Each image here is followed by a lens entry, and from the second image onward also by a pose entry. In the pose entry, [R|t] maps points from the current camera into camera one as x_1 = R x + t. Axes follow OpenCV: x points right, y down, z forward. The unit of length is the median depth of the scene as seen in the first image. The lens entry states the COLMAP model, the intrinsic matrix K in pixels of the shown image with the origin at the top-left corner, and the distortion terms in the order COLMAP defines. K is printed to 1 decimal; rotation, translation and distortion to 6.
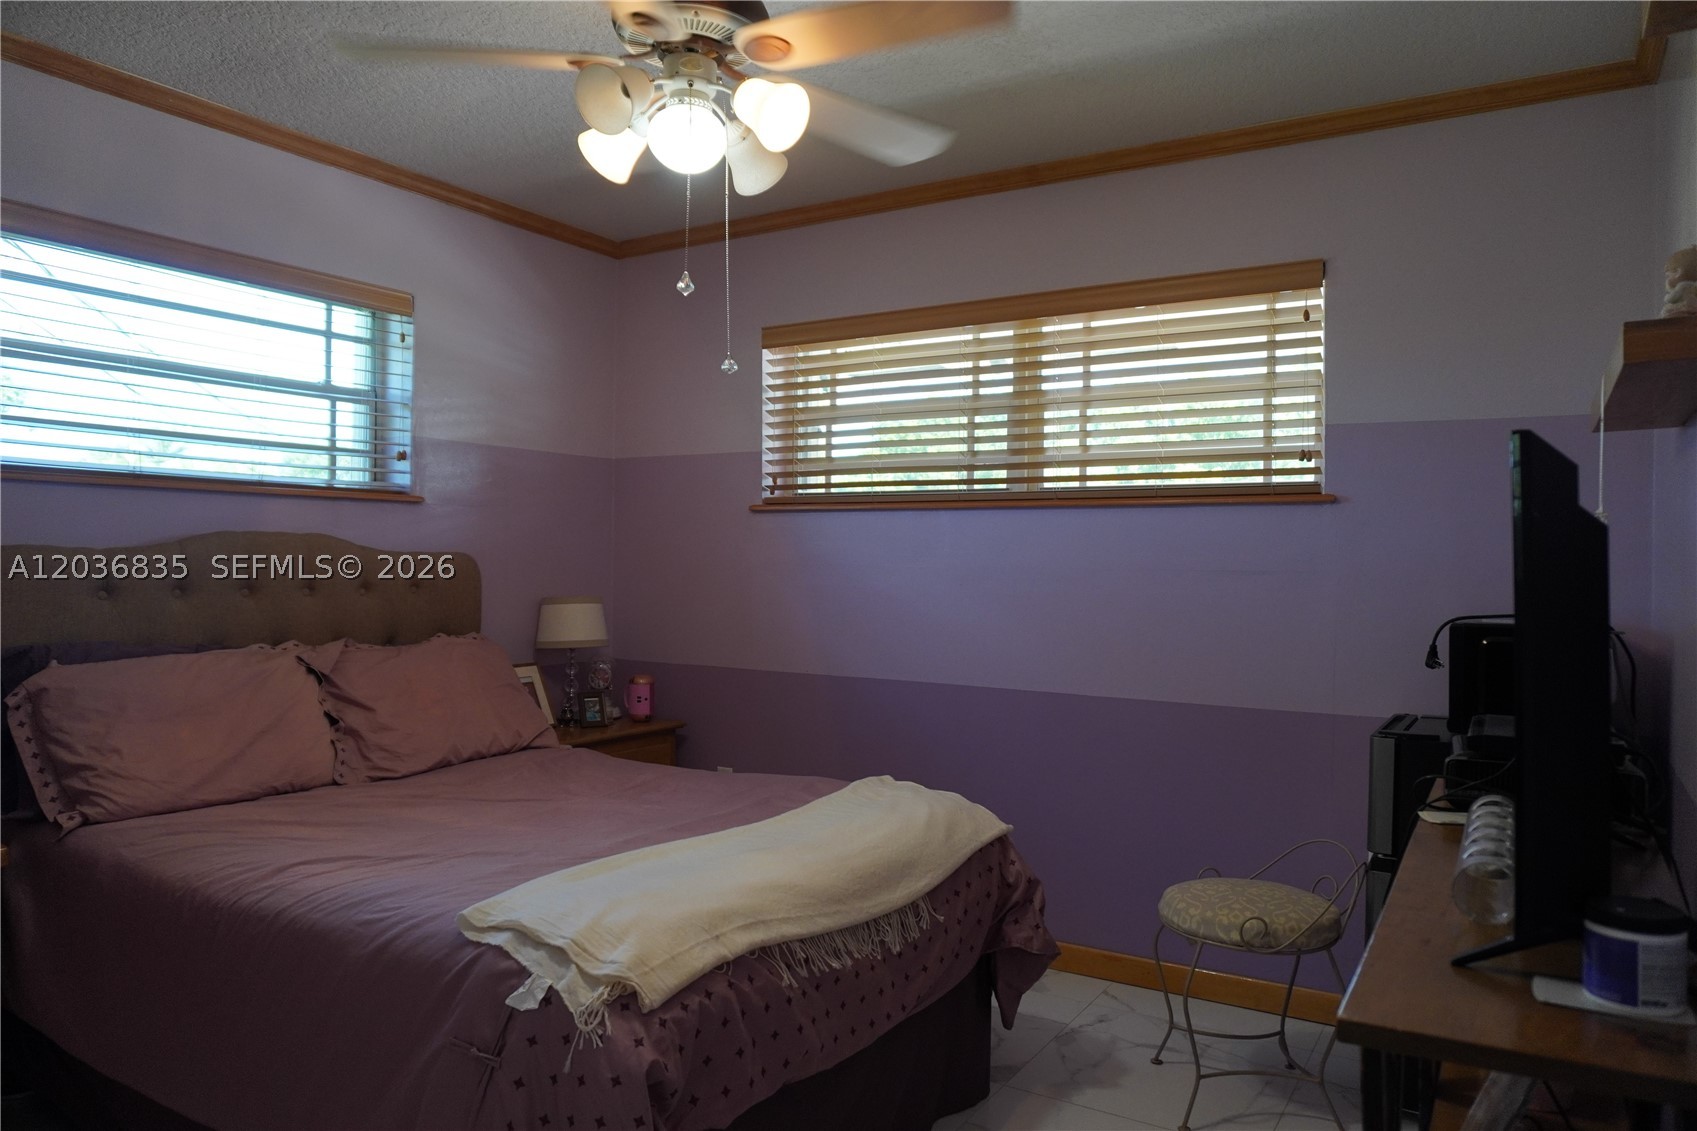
lens RADIAL K [[1144.2, 0, 844.5], [0, 1144.2, 554.0], [0, 0, 1]] dist [-0.042296, 0.028157]
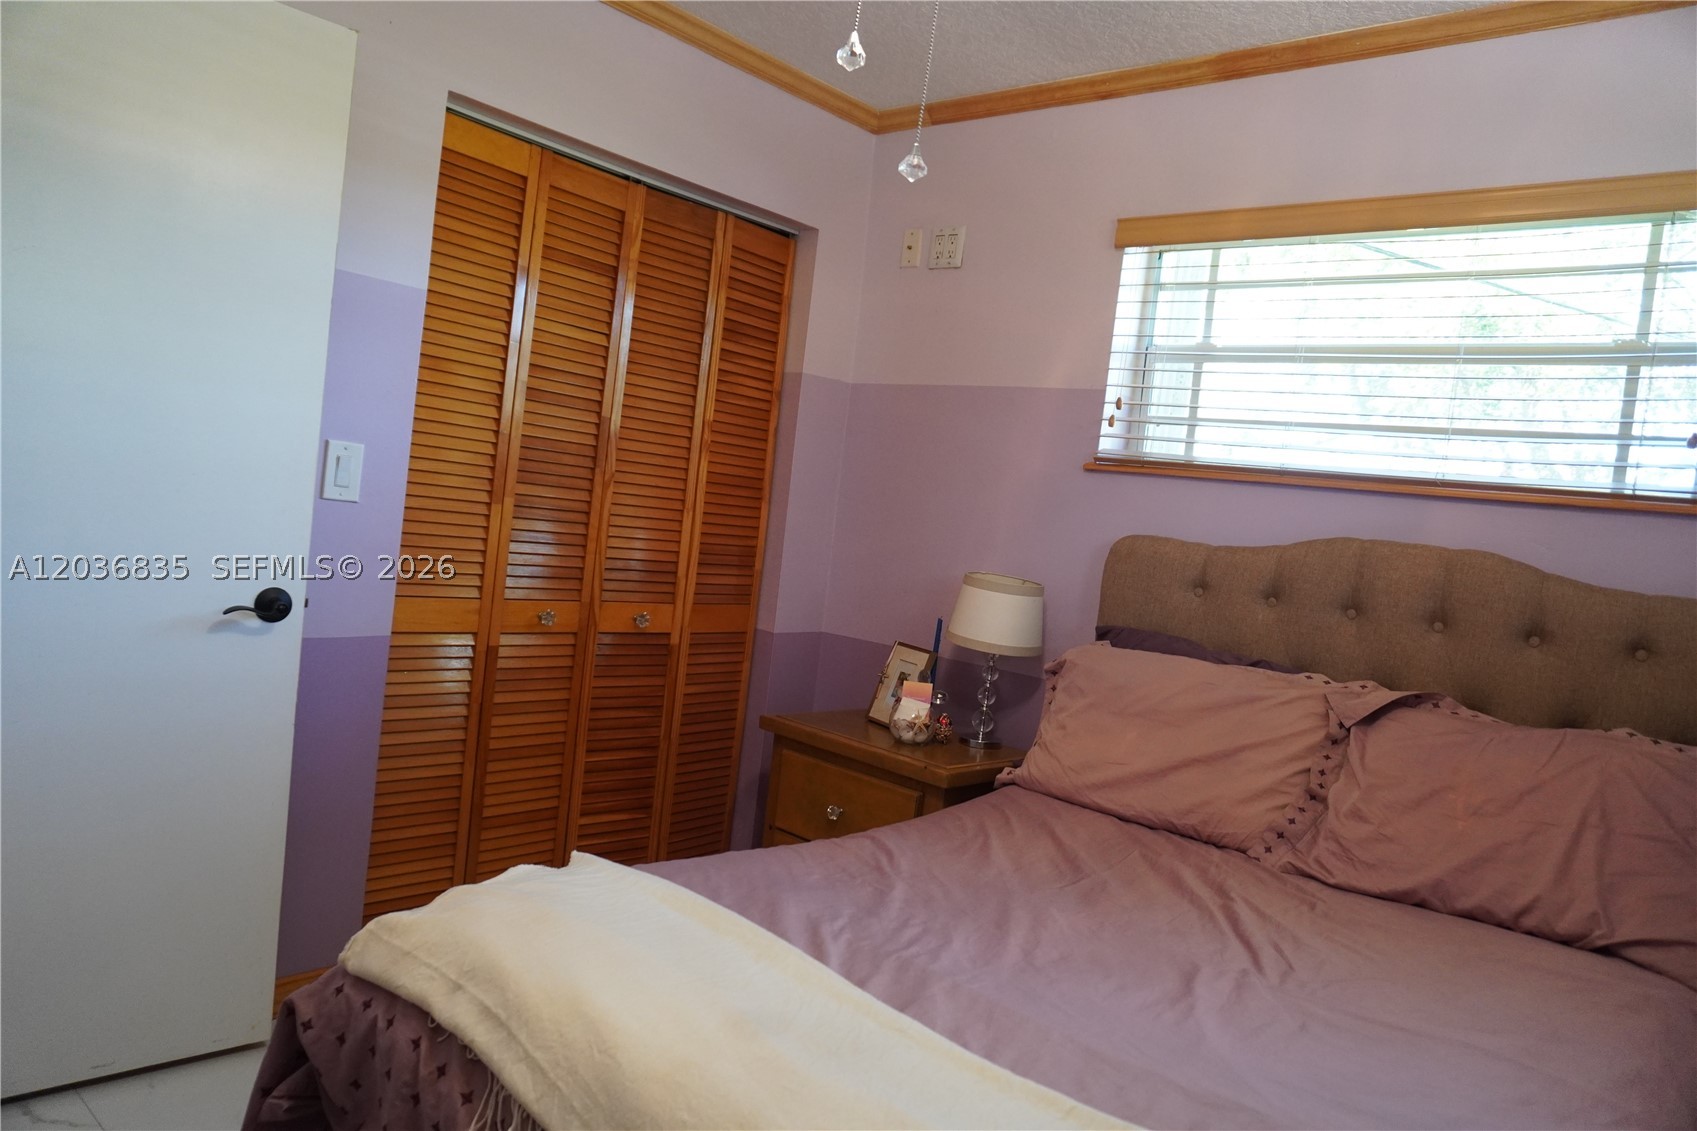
lens RADIAL K [[1144.2, 0, 853.8], [0, 1144.2, 571.2], [0, 0, 1]] dist [-0.042296, 0.028157]
pose [[-0.166686, 0.028191, -0.985607, 0.348638], [-0.101772, 0.993760, 0.045636, 0.002906], [0.980744, 0.107914, -0.162777, 0.822941]]
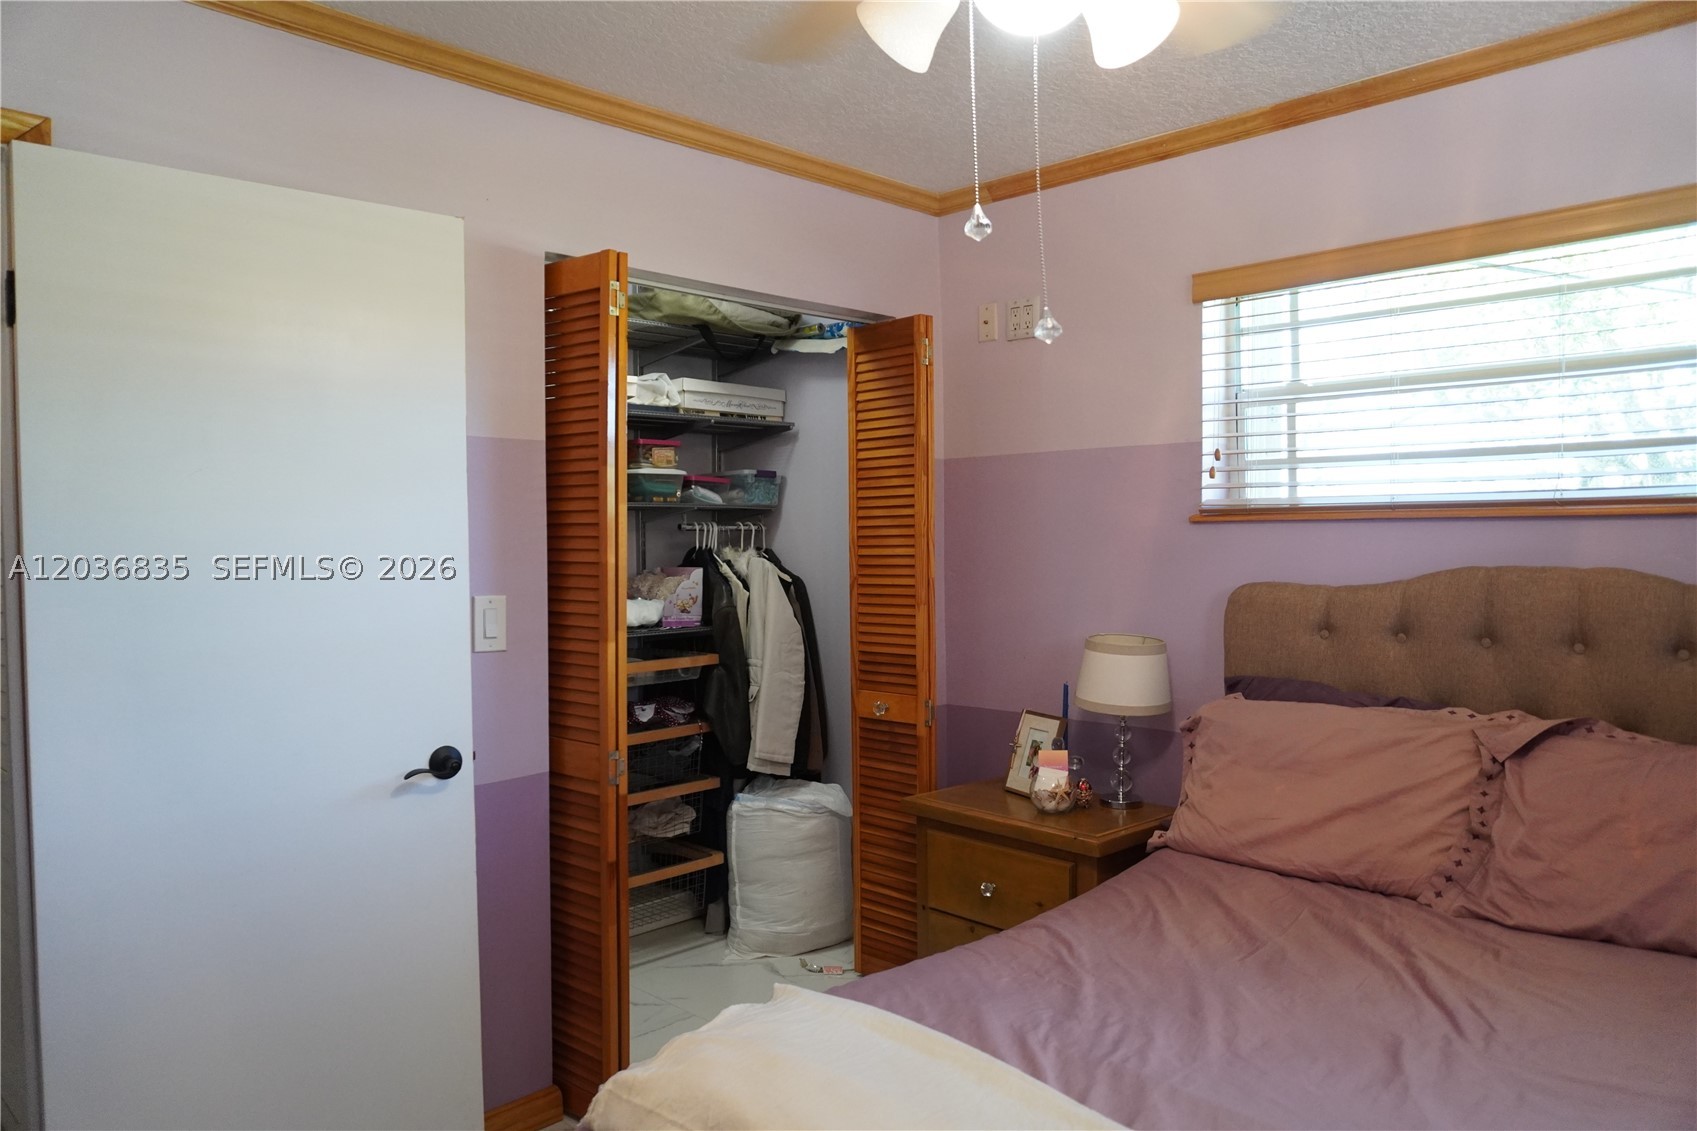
lens RADIAL K [[1144.2, 0, 850.4], [0, 1144.2, 564.4], [0, 0, 1]] dist [-0.042296, 0.028157]
pose [[-0.226732, 0.021706, -0.973715, 0.381115], [0.020806, 0.999631, 0.017439, -0.047679], [0.973735, -0.016305, -0.227100, 0.783600]]
